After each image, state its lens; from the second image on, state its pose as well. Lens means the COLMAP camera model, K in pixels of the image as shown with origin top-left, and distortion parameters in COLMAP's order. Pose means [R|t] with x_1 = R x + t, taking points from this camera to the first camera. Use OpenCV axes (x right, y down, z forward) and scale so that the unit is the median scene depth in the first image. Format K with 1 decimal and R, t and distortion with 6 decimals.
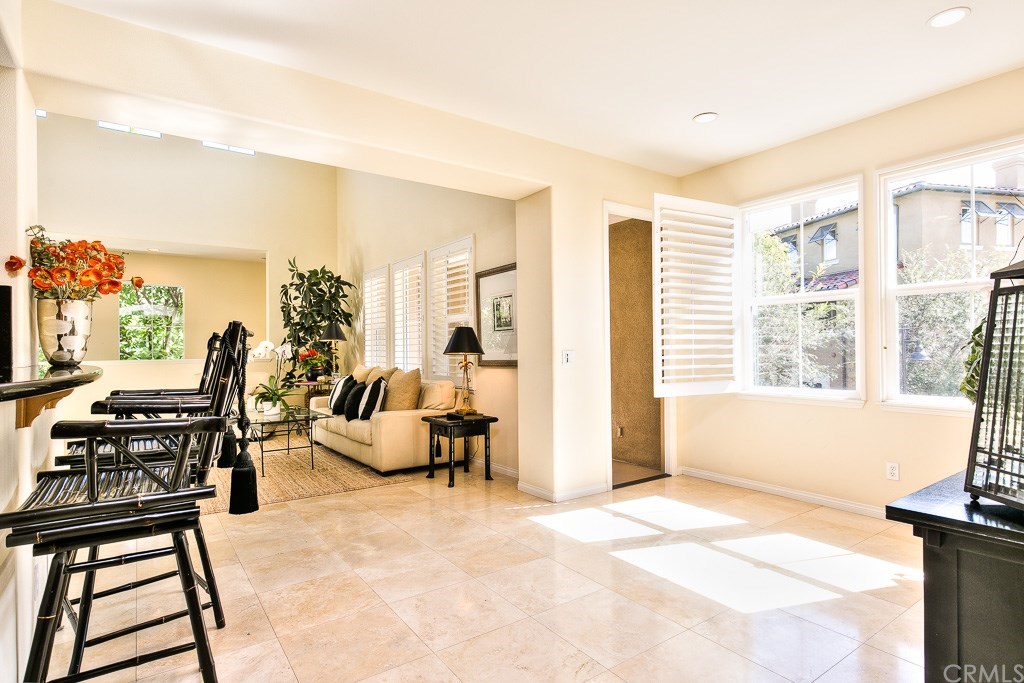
lens RADIAL K [[530.4, 0, 513.1], [0, 530.4, 346.6], [0, 0, 1]] dist [-0.001765, 0.000528]
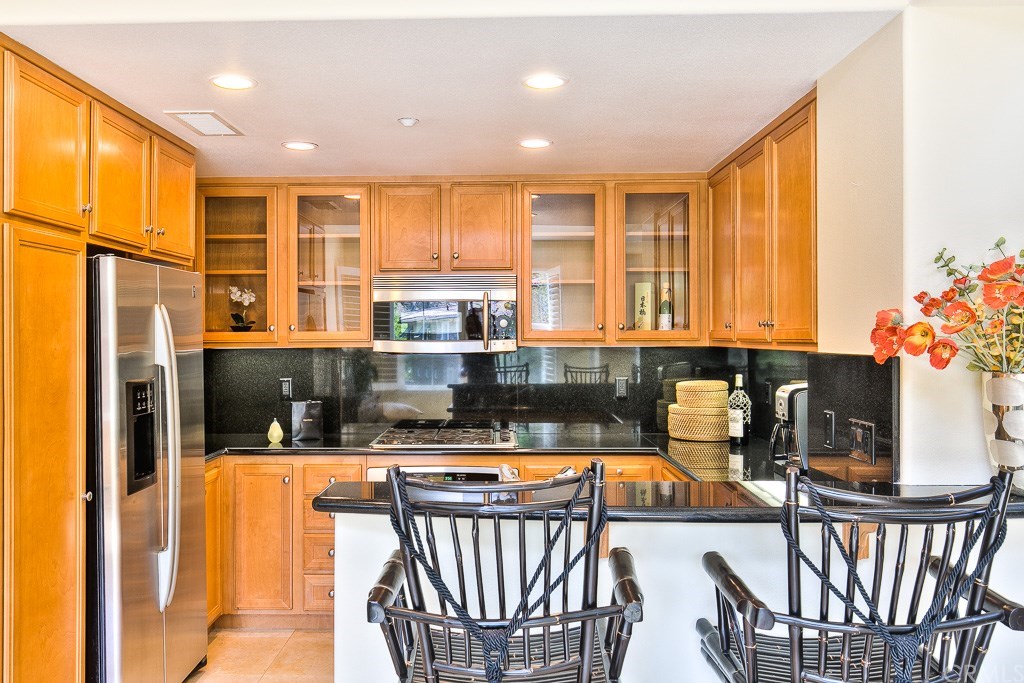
lens RADIAL K [[852.1, 0, 490.6], [0, 852.1, 326.9], [0, 0, 1]] dist [0.000626, 0.006906]
pose [[-0.606237, 0.000073, -0.795284, 0.158994], [0.007654, 0.999954, -0.005743, -0.134934], [0.795247, -0.009569, -0.606210, 1.114179]]
